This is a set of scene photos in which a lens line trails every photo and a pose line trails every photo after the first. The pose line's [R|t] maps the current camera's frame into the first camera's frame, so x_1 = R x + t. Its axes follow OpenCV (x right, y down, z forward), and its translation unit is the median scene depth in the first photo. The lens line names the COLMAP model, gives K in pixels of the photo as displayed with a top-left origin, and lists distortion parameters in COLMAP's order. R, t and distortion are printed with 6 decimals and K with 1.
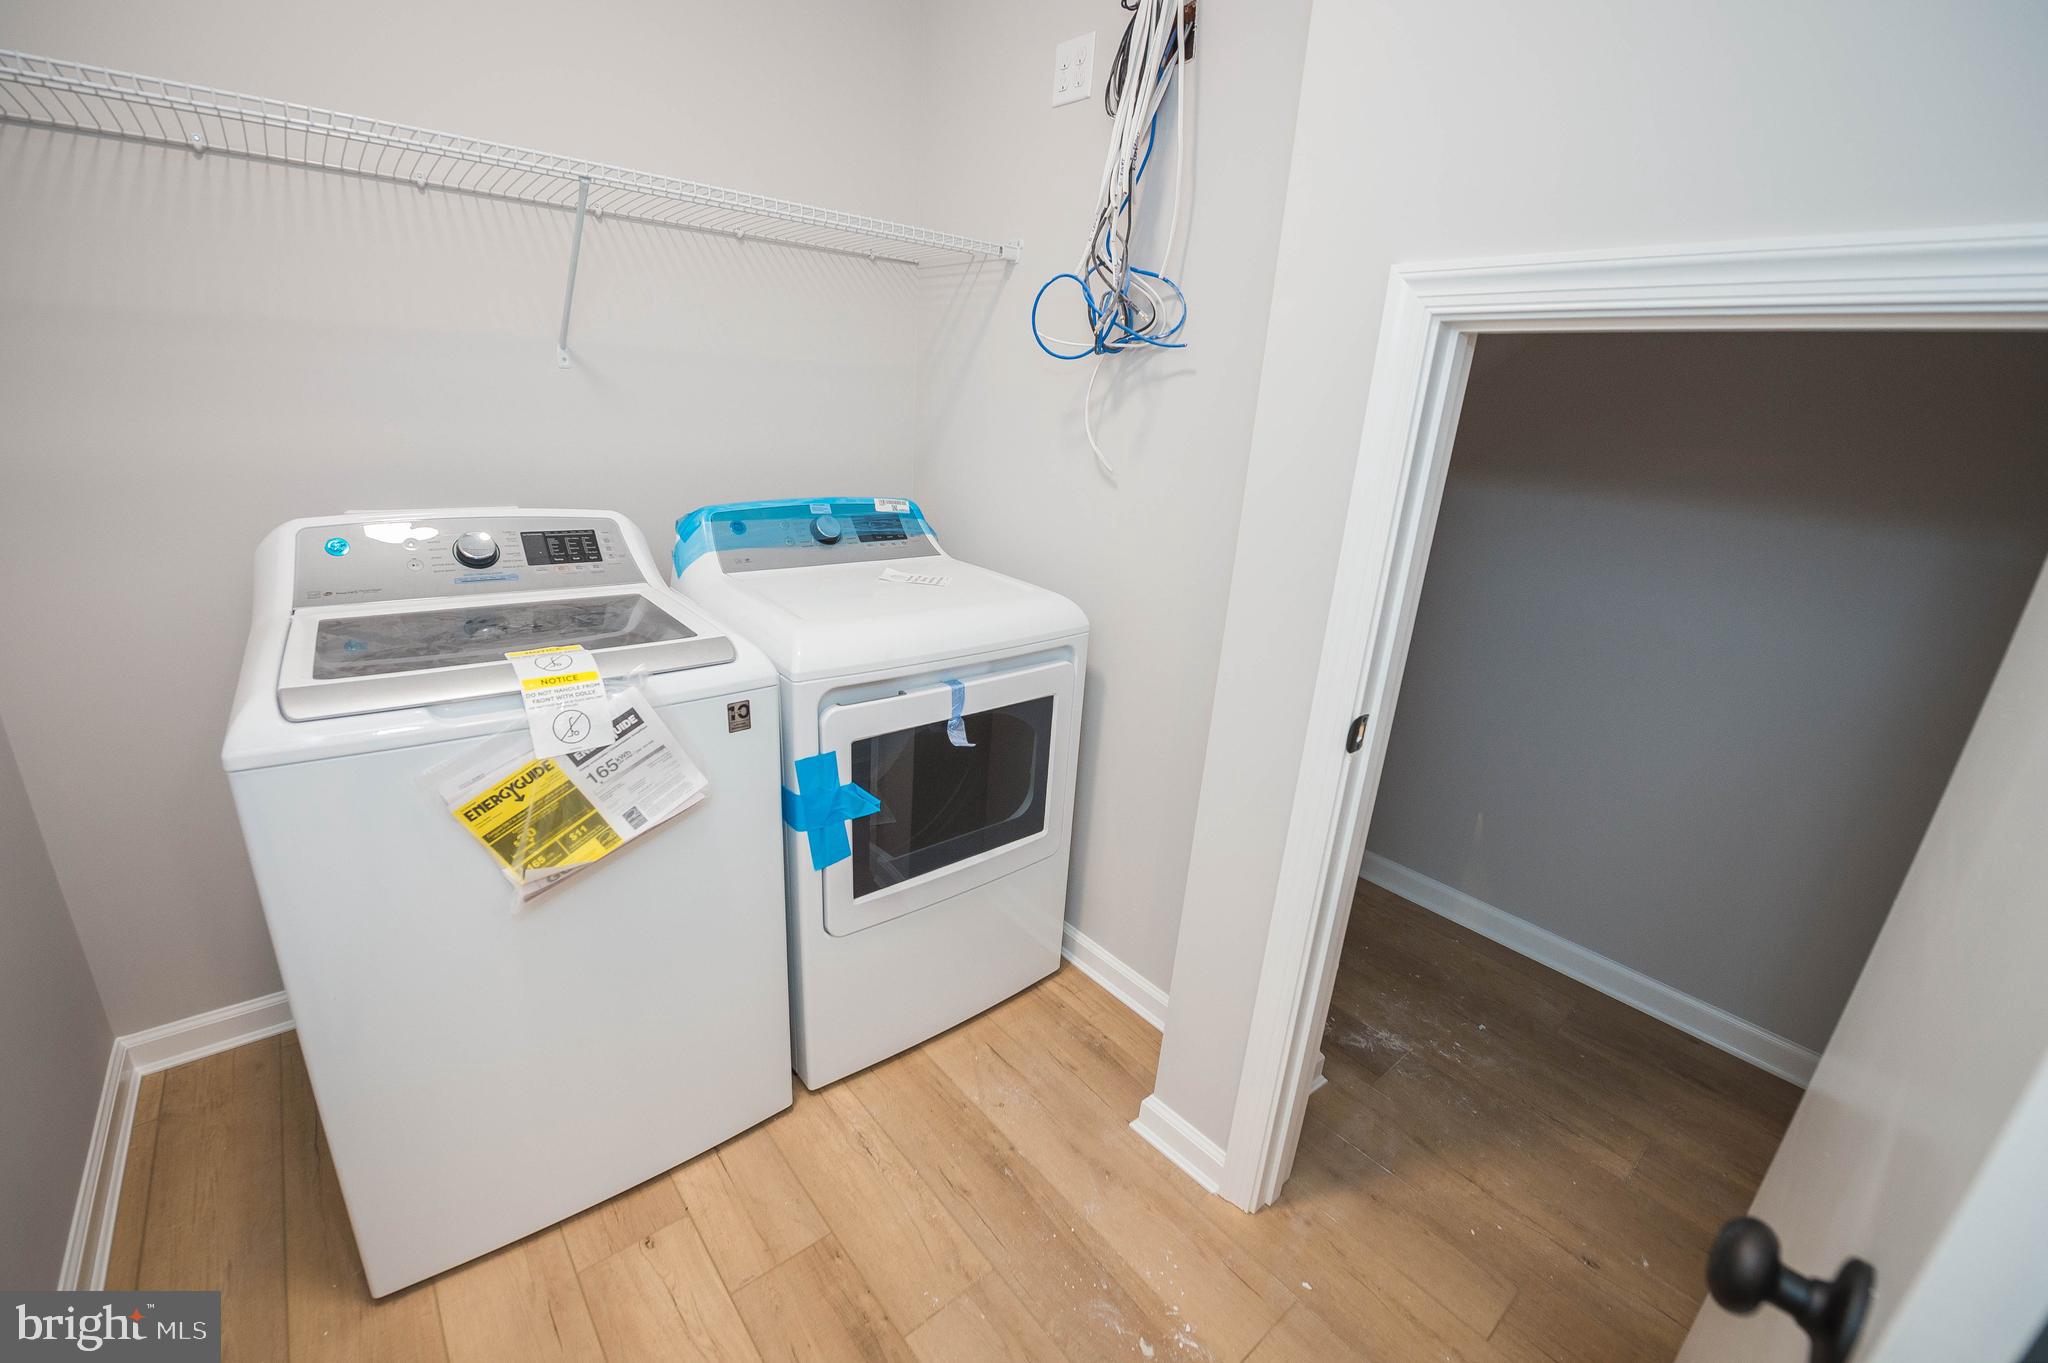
lens RADIAL K [[852.2, 0, 1029.4], [0, 852.2, 691.4], [0, 0, 1]] dist [-0.017712, -0.000496]
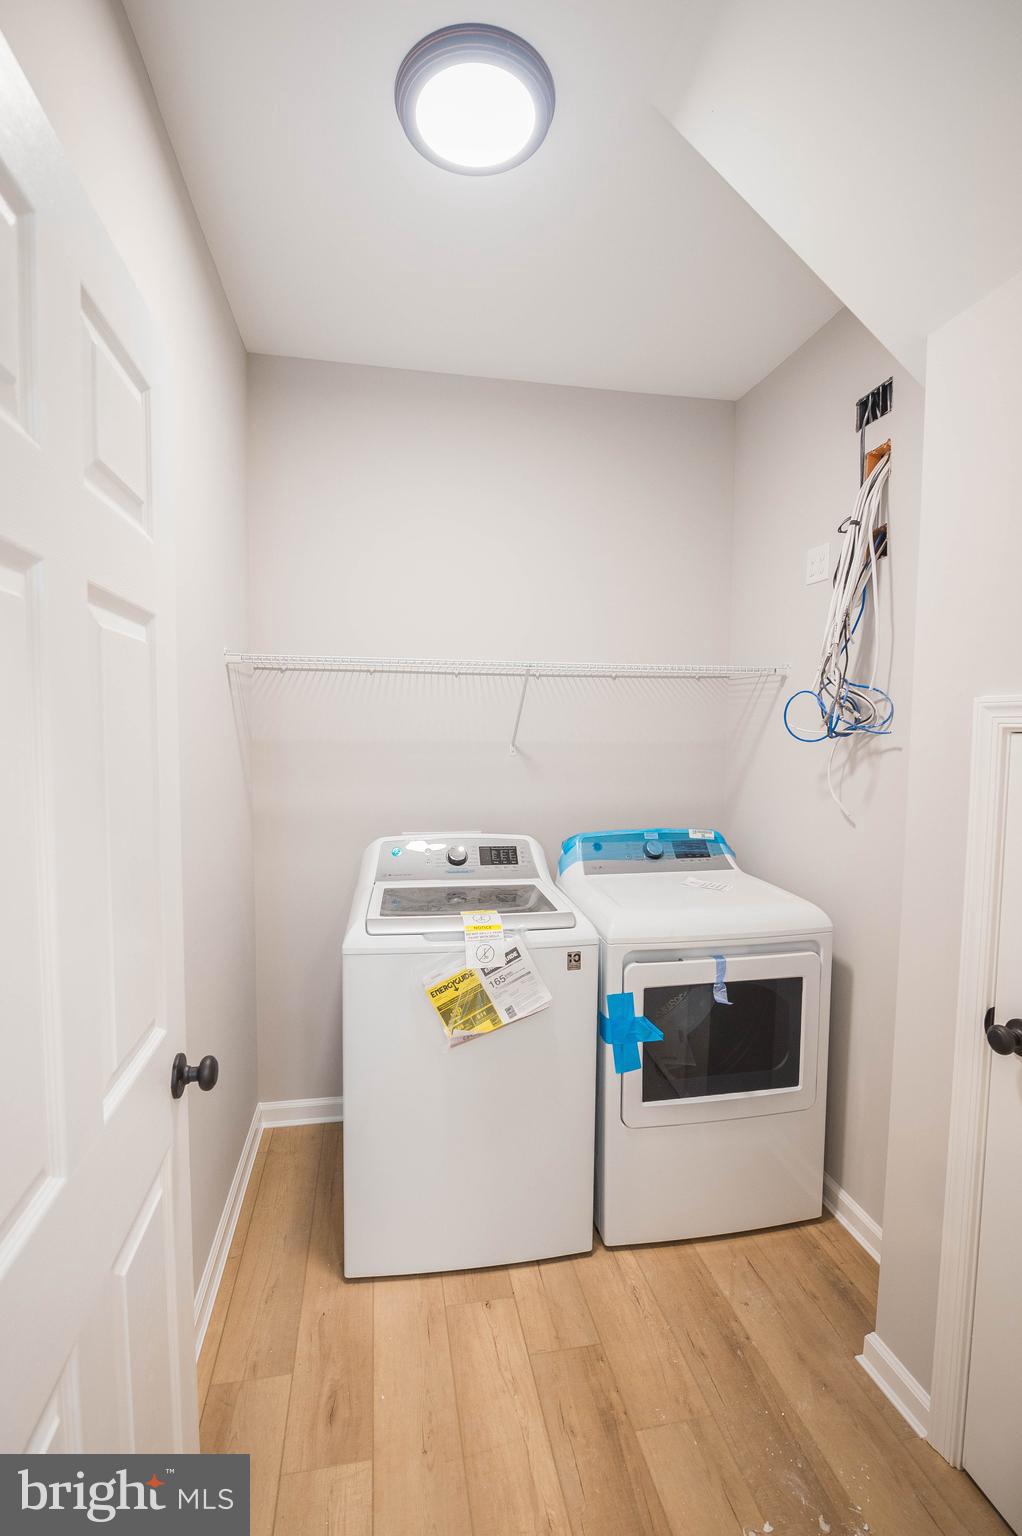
lens RADIAL K [[698.0, 0, 511.0], [0, 698.0, 768.0], [0, 0, 1]] dist [-0.013412, -0.000274]
pose [[0.873395, -0.024553, -0.486393, 0.200488], [-0.115902, 0.959554, -0.256558, 0.027352], [0.473020, 0.280450, 0.835224, -0.278710]]
